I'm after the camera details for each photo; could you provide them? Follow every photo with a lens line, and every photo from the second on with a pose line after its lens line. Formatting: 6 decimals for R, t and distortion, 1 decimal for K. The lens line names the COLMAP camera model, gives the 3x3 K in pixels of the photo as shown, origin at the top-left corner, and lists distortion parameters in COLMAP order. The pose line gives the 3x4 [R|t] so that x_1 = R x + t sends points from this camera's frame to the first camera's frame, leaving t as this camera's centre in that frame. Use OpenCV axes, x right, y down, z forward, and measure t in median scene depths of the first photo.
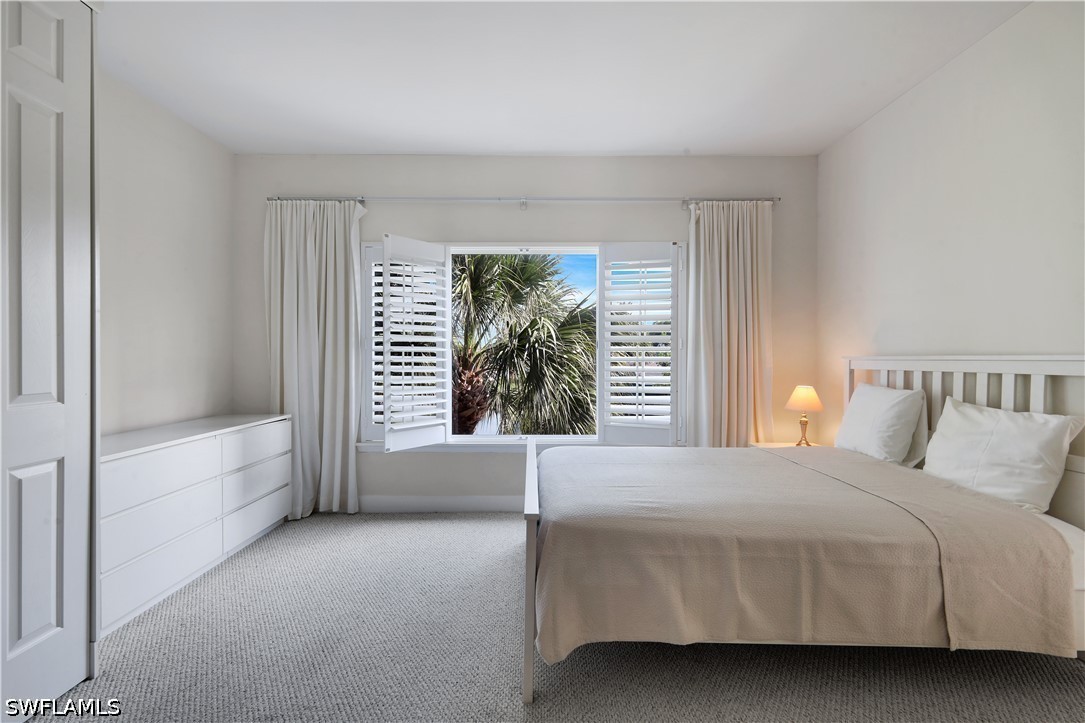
lens RADIAL K [[522.2, 0, 542.5], [0, 522.2, 361.5], [0, 0, 1]] dist [0.003469, 0.000449]
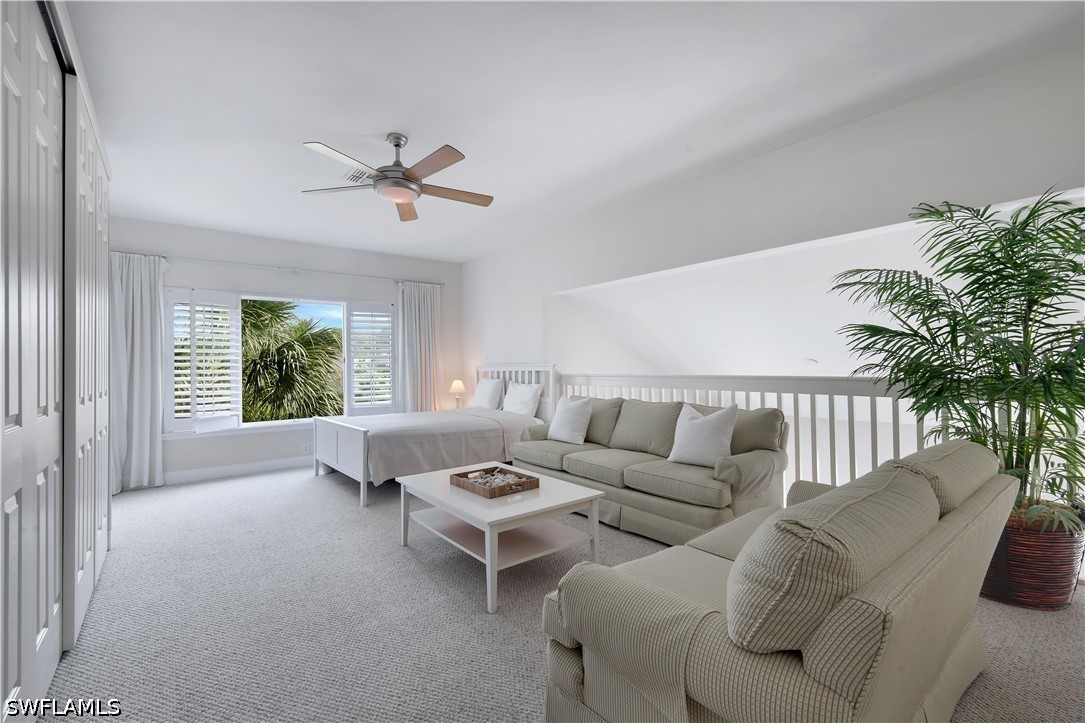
lens RADIAL K [[522.2, 0, 542.5], [0, 522.2, 361.5], [0, 0, 1]] dist [0.003469, 0.000449]
pose [[0.796888, -0.009736, 0.604049, -0.558997], [0.021022, 0.999711, -0.011620, 0.006071], [-0.603762, 0.021958, 0.796862, -0.988639]]
